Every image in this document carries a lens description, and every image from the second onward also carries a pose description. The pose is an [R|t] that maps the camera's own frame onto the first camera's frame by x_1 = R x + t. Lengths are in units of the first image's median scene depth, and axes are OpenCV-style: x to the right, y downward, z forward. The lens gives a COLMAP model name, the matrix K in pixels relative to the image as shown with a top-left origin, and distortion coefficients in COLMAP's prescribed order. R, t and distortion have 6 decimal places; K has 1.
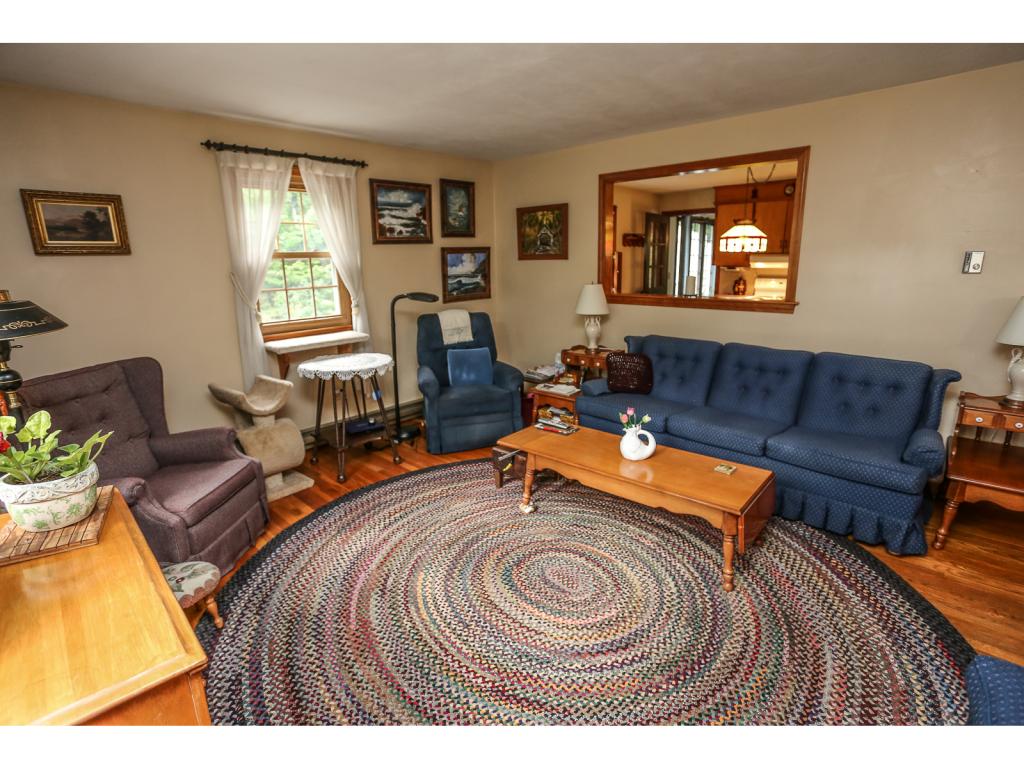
lens RADIAL K [[503.3, 0, 509.8], [0, 503.3, 383.0], [0, 0, 1]] dist [-0.049457, 0.017634]
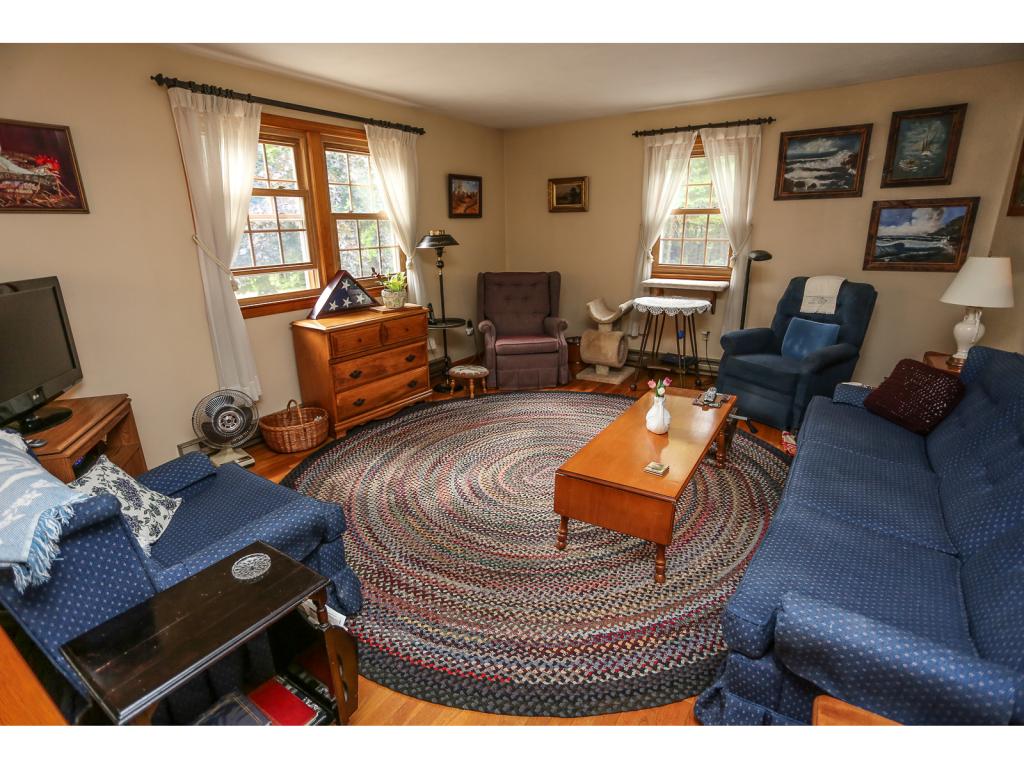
lens RADIAL K [[503.3, 0, 506.3], [0, 503.3, 384.6], [0, 0, 1]] dist [-0.049457, 0.017634]
pose [[0.156836, 0.310535, -0.937534, 0.686190], [-0.223742, 0.935773, 0.272523, -0.080752], [0.961947, 0.167025, 0.216242, 0.329069]]
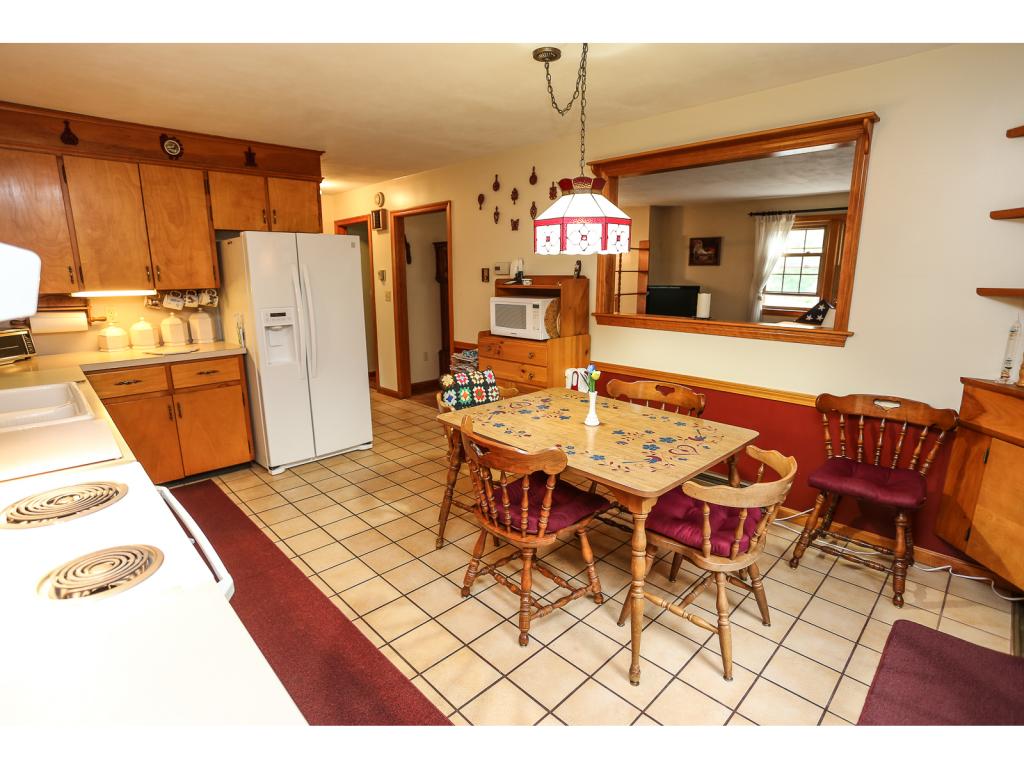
lens RADIAL K [[503.3, 0, 517.7], [0, 503.3, 386.7], [0, 0, 1]] dist [-0.049457, 0.017634]
pose [[-0.999507, 0.002297, 0.031311, 0.617758], [0.016147, 0.892926, 0.449914, -0.404552], [-0.026925, 0.450197, -0.892523, 1.648619]]
